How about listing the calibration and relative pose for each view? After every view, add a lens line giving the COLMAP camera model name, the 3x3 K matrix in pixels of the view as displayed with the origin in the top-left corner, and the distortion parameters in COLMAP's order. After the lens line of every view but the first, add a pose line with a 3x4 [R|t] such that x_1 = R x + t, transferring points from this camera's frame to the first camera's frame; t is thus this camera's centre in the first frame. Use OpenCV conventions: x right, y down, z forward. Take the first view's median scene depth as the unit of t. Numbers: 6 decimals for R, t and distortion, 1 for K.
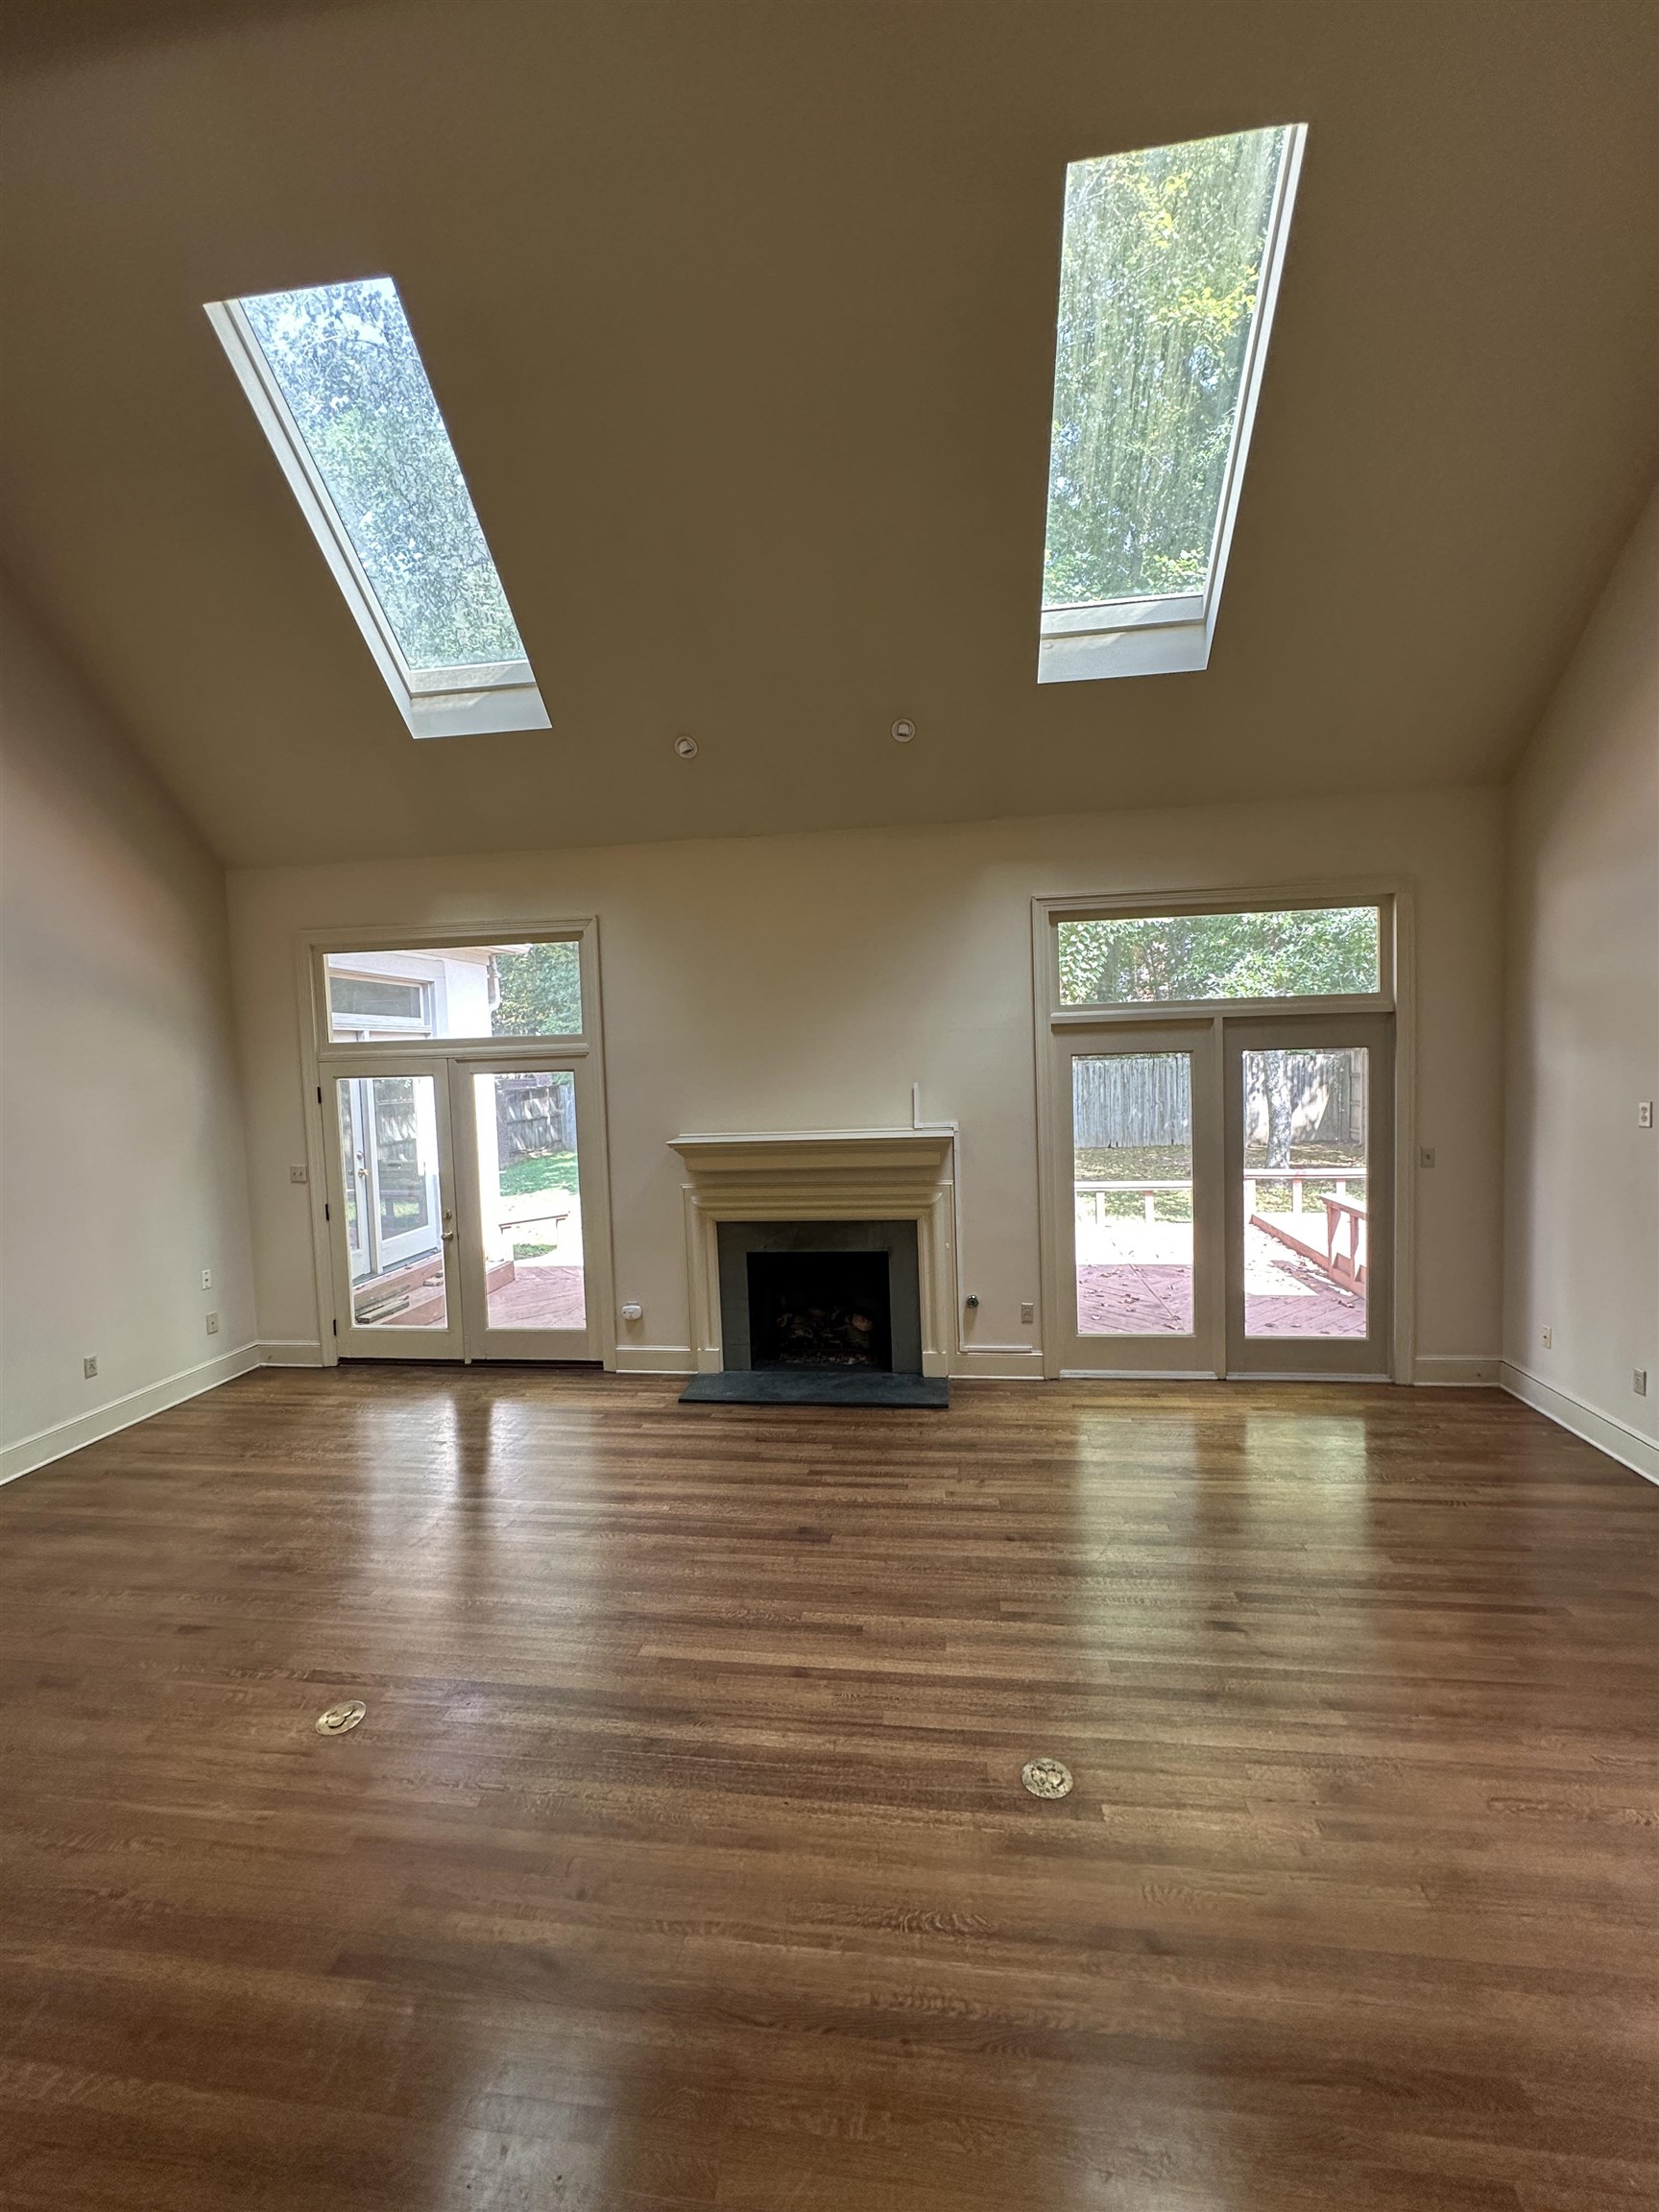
lens RADIAL K [[885.4, 0, 828.4], [0, 885.4, 1100.0], [0, 0, 1]] dist [-0.002558, -0.000428]
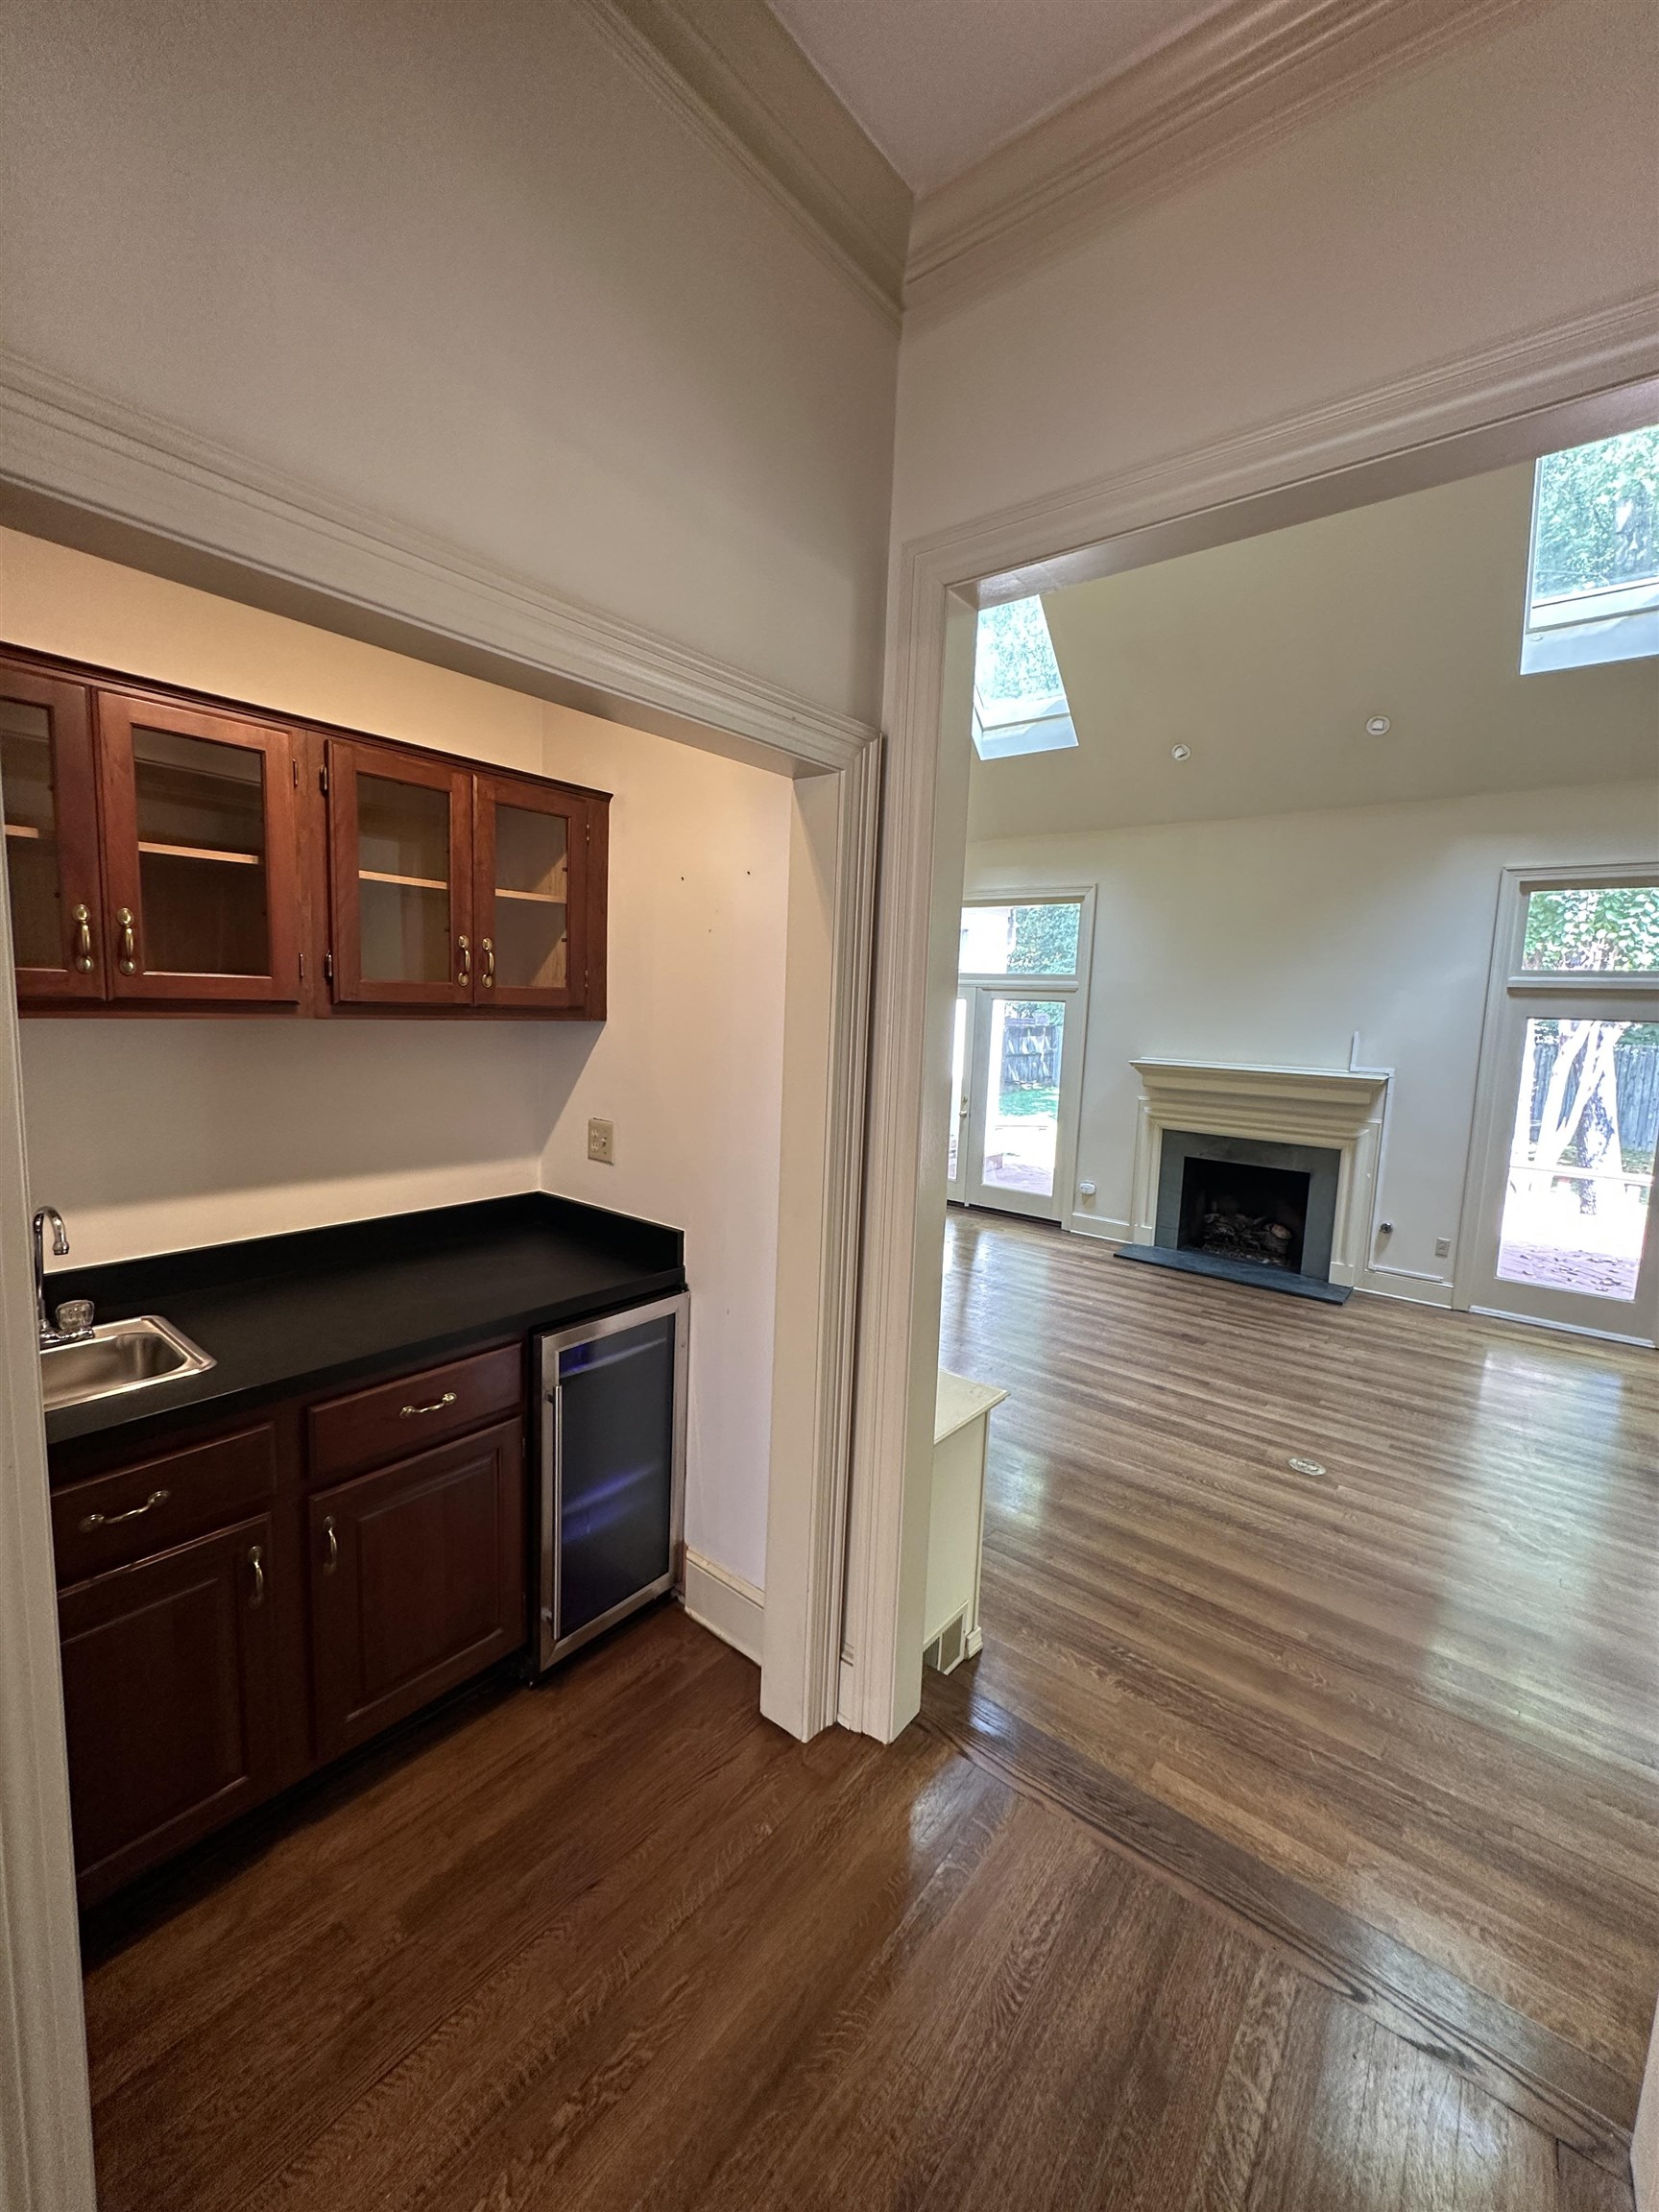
lens RADIAL K [[885.4, 0, 831.9], [0, 885.4, 1105.7], [0, 0, 1]] dist [-0.002558, -0.000428]
pose [[0.852764, 0.126828, -0.506663, 0.120421], [-0.093374, 0.991461, 0.091025, 0.038138], [0.513882, -0.030314, 0.857325, -0.367261]]
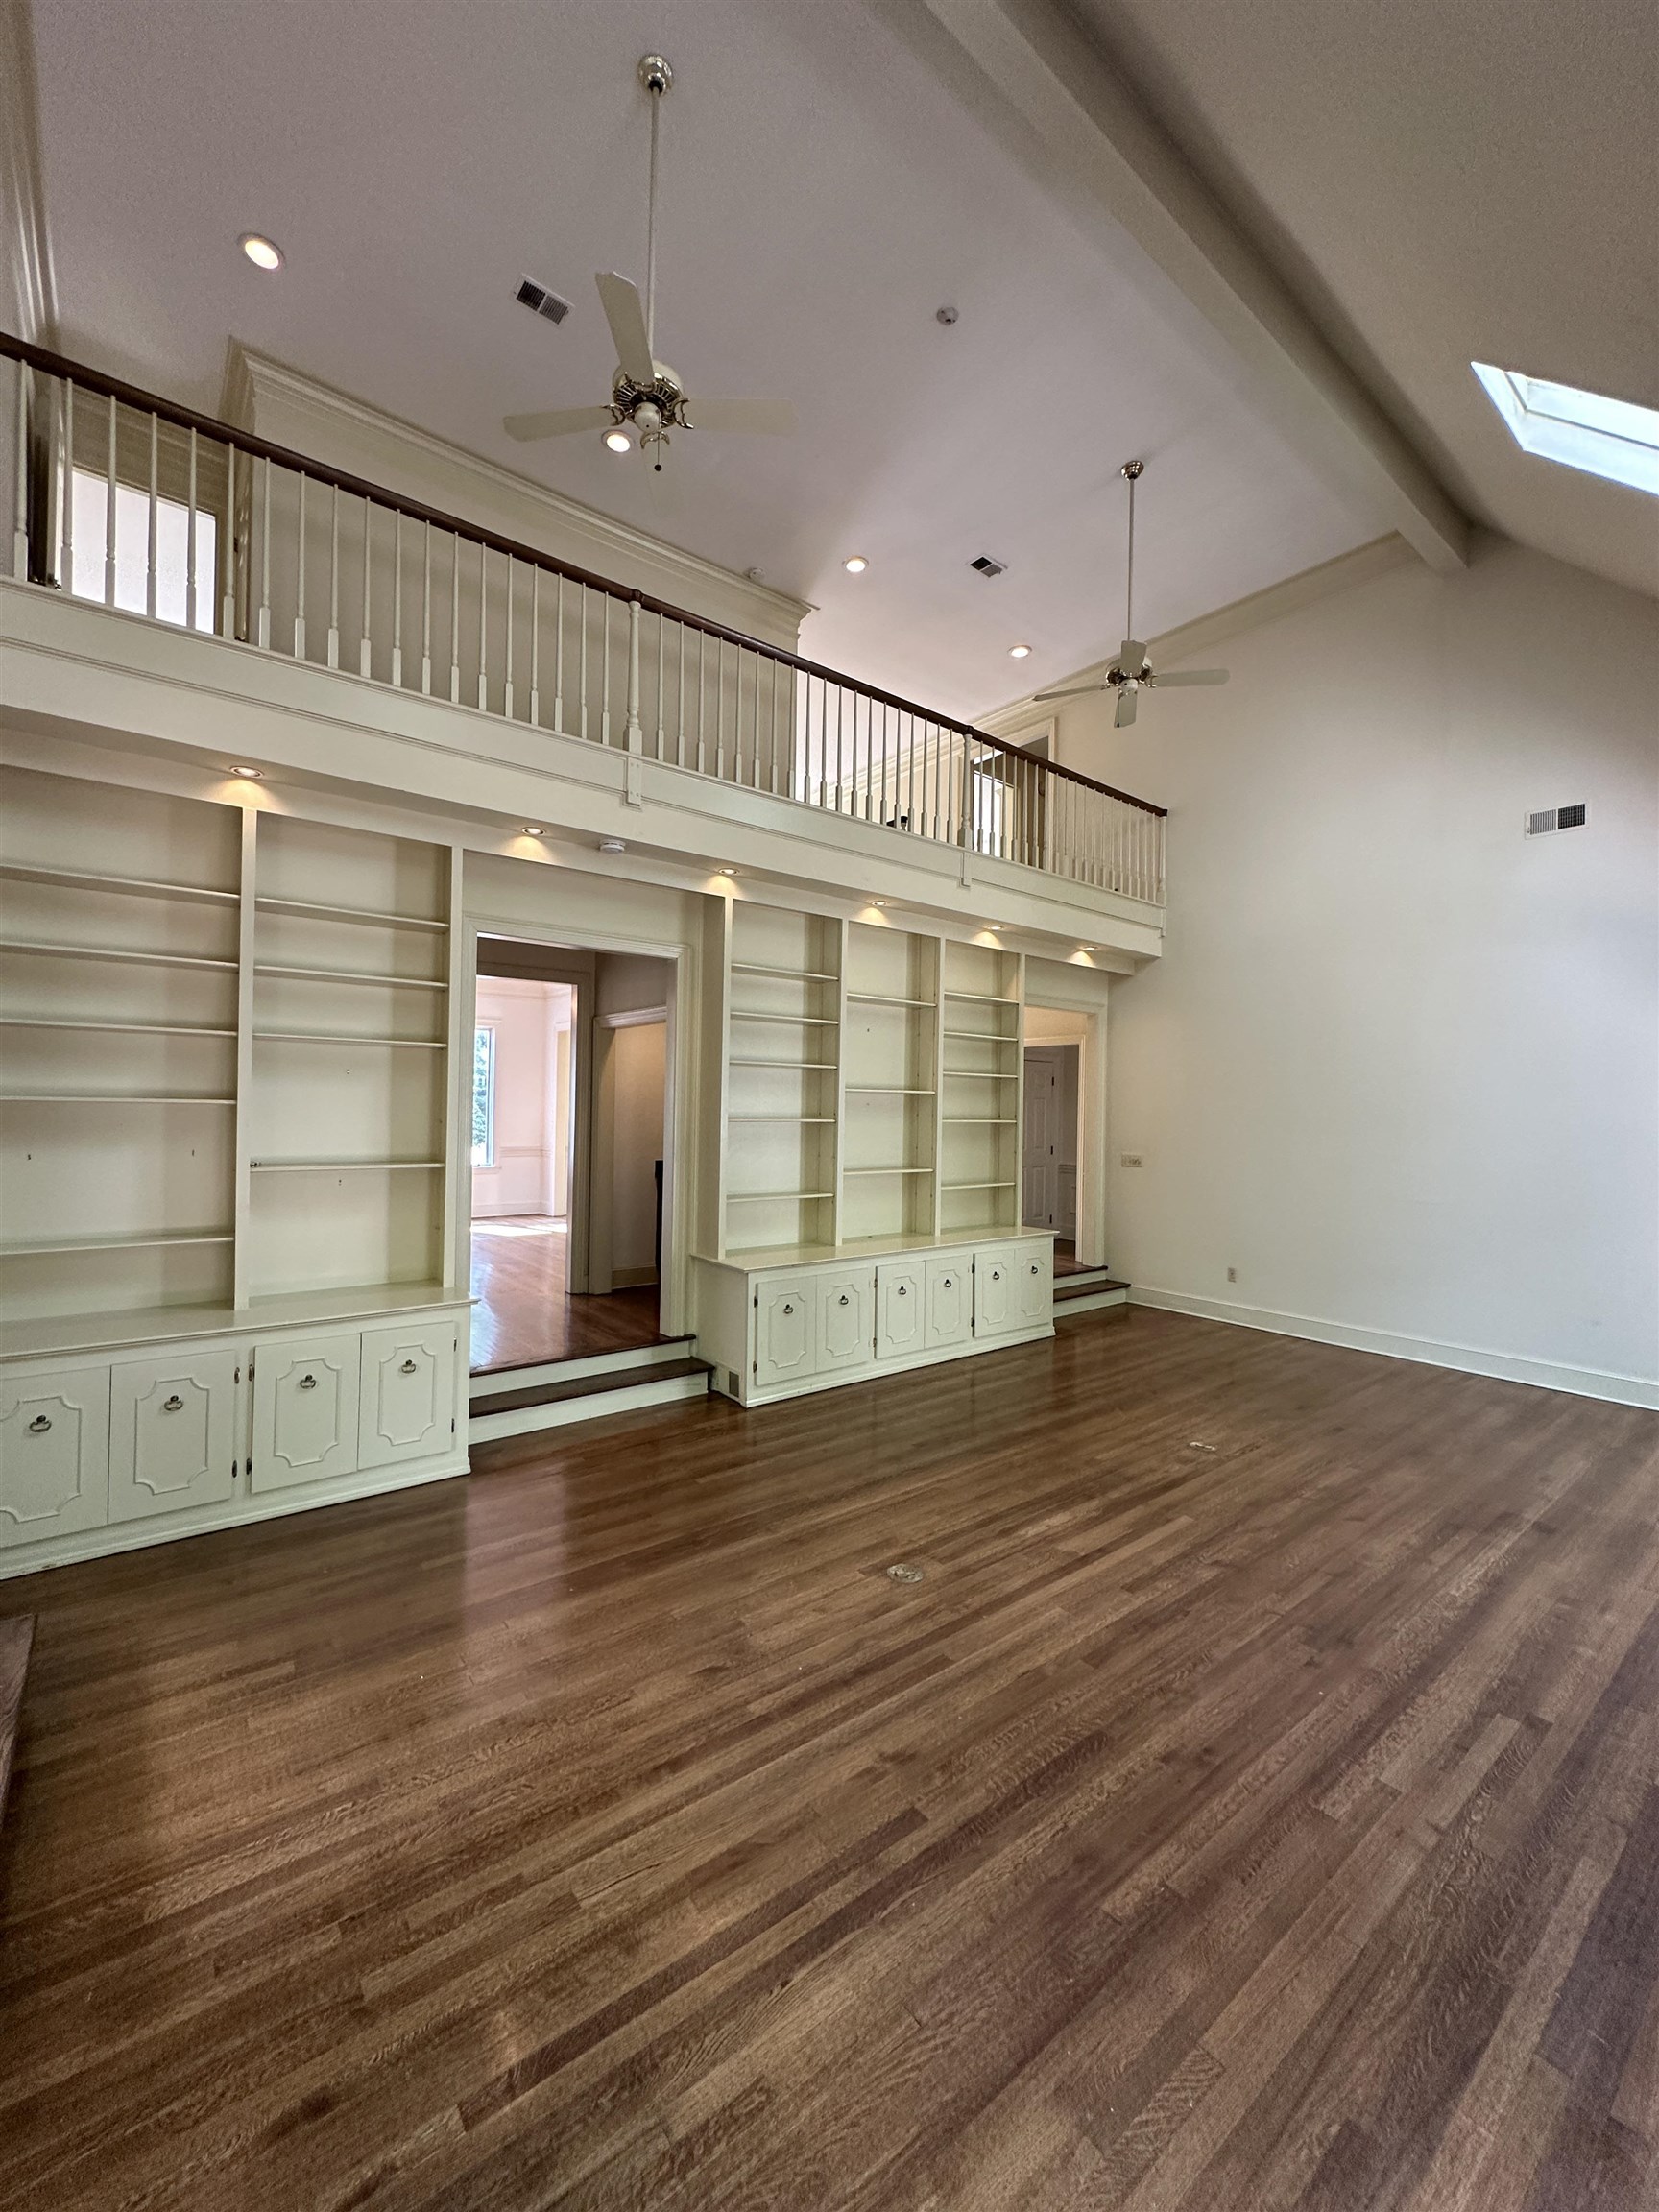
lens RADIAL K [[885.4, 0, 837.1], [0, 885.4, 1109.8], [0, 0, 1]] dist [-0.002558, -0.000428]
pose [[-0.690345, 0.020198, -0.723198, 0.645920], [-0.034494, 0.997555, 0.060788, -0.014961], [0.722657, 0.066911, -0.687960, 0.904404]]
